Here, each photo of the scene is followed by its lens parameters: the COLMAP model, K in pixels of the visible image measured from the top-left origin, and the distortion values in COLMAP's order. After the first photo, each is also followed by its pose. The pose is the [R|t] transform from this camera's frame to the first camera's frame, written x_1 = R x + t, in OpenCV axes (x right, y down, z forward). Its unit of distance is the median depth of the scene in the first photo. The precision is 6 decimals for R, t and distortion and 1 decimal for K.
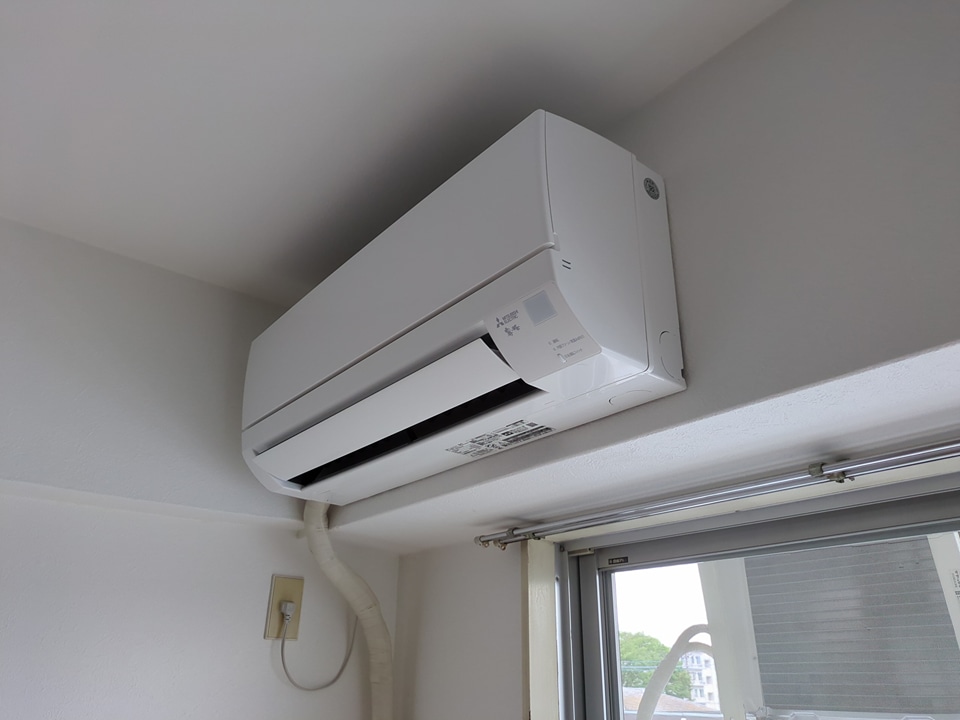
lens RADIAL K [[720.4, 0, 476.4], [0, 720.4, 357.8], [0, 0, 1]] dist [0.030387, -0.013426]
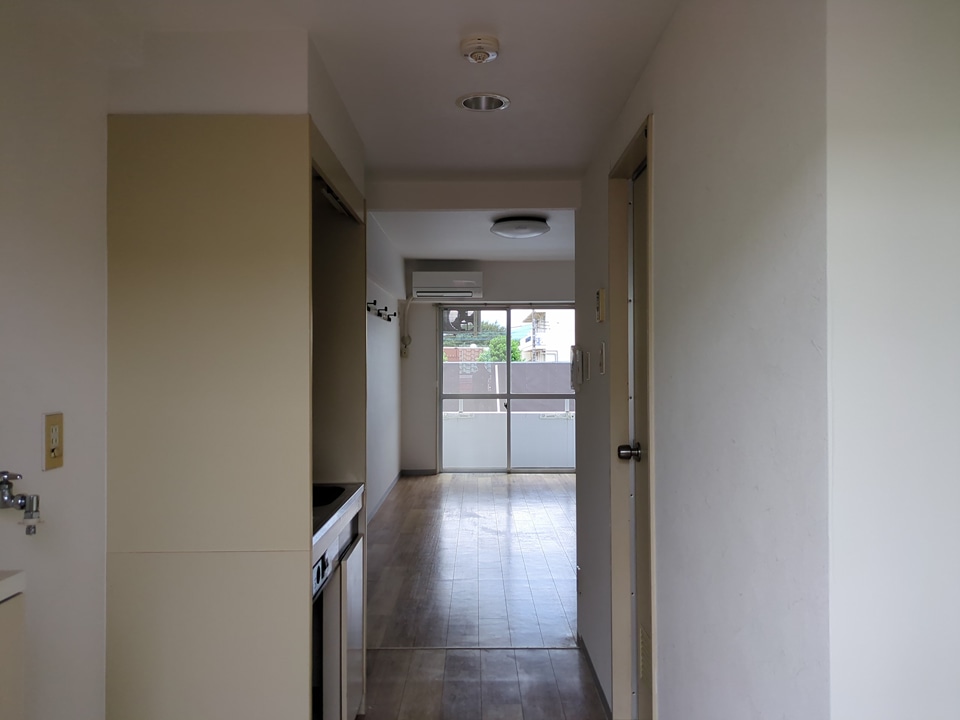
lens RADIAL K [[720.4, 0, 476.4], [0, 720.4, 357.8], [0, 0, 1]] dist [0.030387, -0.013426]
pose [[0.626699, -0.012126, 0.779167, -4.753613], [-0.310036, 0.913455, 0.263585, -1.136717], [-0.714931, -0.406758, 0.568702, -3.141773]]
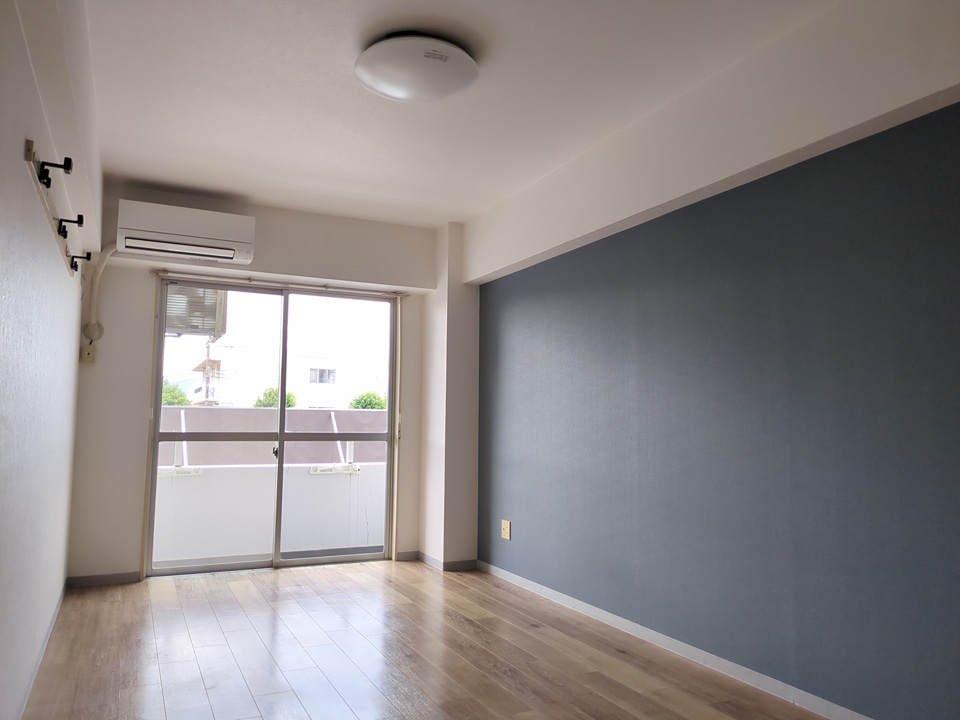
lens RADIAL K [[711.6, 0, 472.1], [0, 711.6, 361.6], [0, 0, 1]] dist [0.051597, -0.072004]
pose [[0.225037, 0.069489, 0.971869, -3.058501], [-0.409698, 0.911738, 0.029676, -0.101402], [-0.884028, -0.404851, 0.233645, -1.440195]]
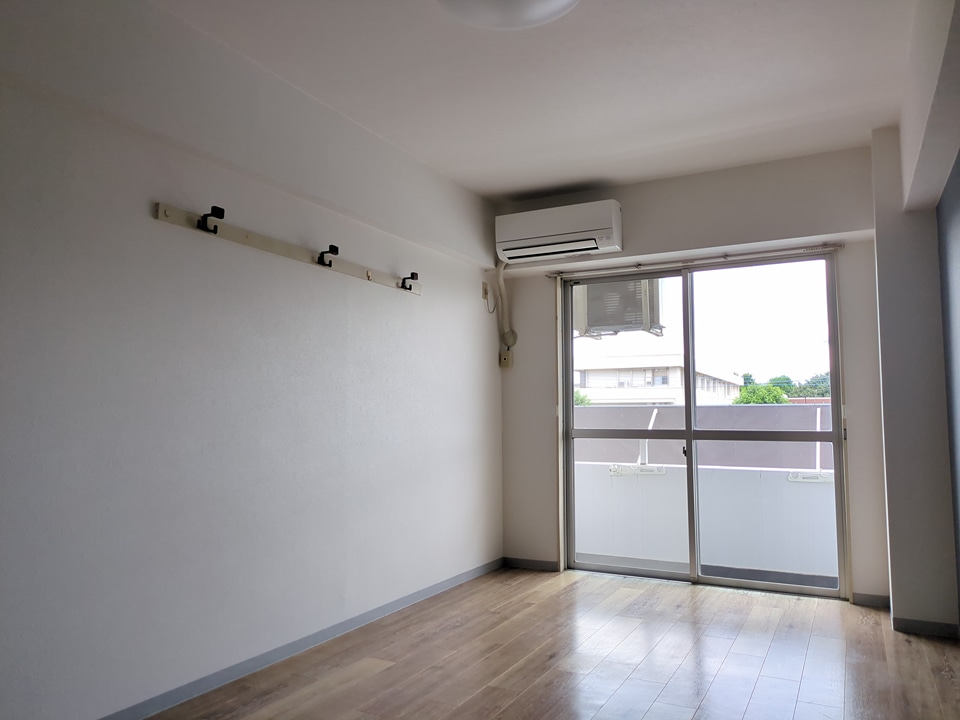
lens RADIAL K [[711.6, 0, 472.1], [0, 711.6, 361.6], [0, 0, 1]] dist [0.051597, -0.072004]
pose [[0.919049, 0.014635, 0.393871, -1.808865], [-0.148497, 0.938529, 0.311627, -0.432610], [-0.365099, -0.344890, 0.864728, -2.246922]]
